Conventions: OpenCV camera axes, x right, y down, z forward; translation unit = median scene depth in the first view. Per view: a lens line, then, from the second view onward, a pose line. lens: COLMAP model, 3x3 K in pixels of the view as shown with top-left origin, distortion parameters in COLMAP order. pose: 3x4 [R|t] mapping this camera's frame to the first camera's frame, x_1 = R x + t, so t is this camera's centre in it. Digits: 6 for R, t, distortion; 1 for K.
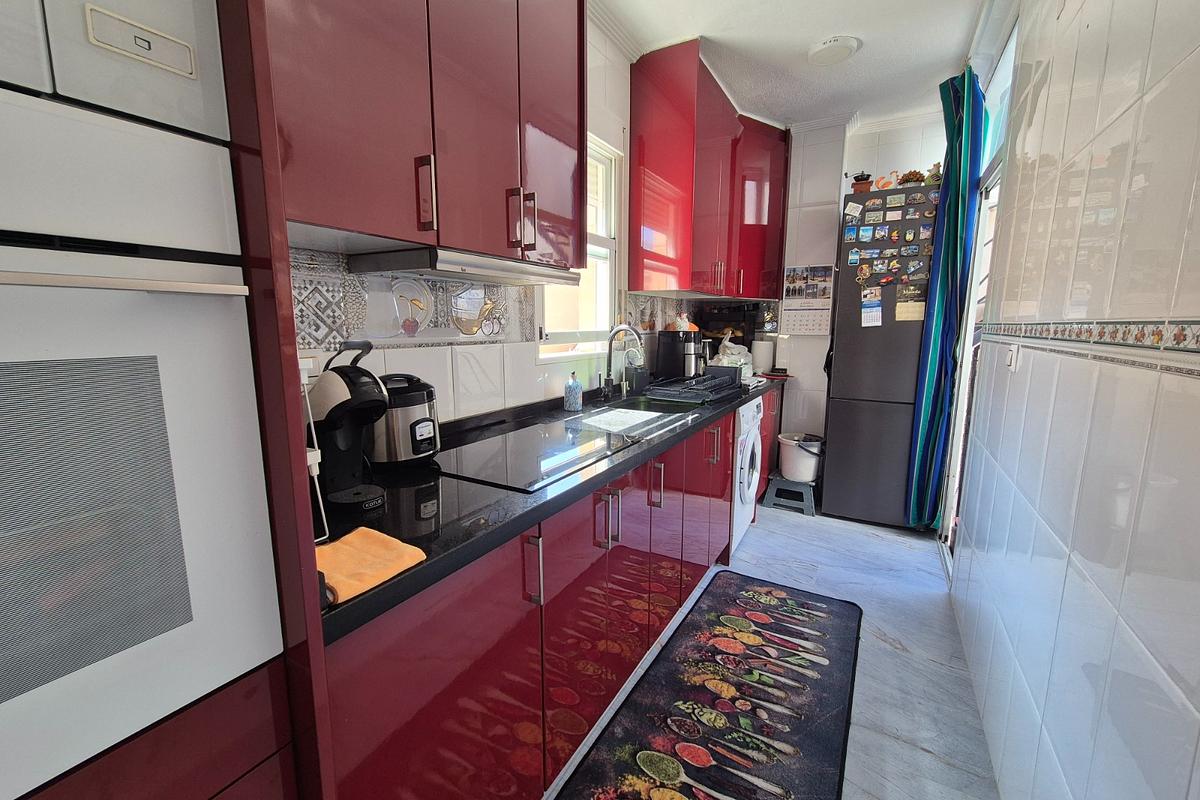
lens RADIAL K [[494.6, 0, 604.1], [0, 494.6, 399.1], [0, 0, 1]] dist [-0.001532, 0.000720]
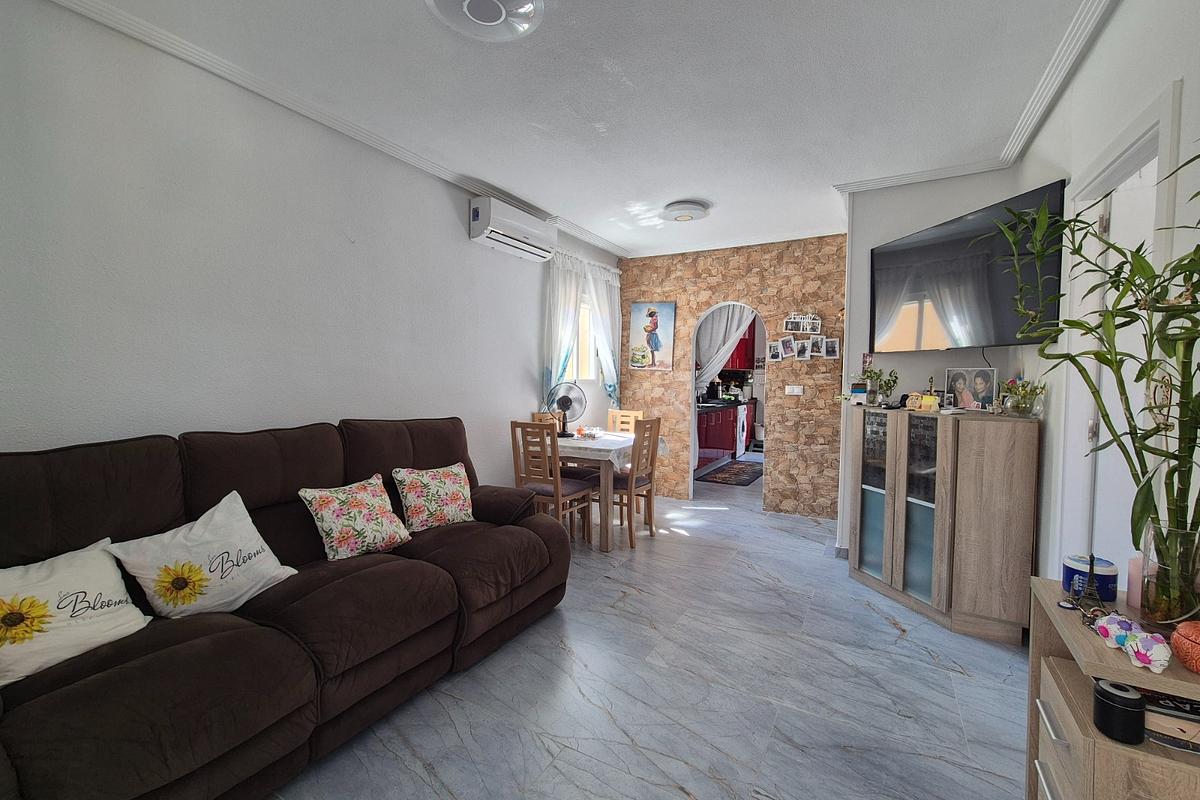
lens RADIAL K [[494.6, 0, 601.2], [0, 494.6, 397.8], [0, 0, 1]] dist [-0.001532, 0.000720]
pose [[0.999982, 0.006064, -0.000443, -0.457082], [-0.006077, 0.994274, -0.106685, 0.234045], [-0.000206, 0.106686, 0.994293, -1.632759]]
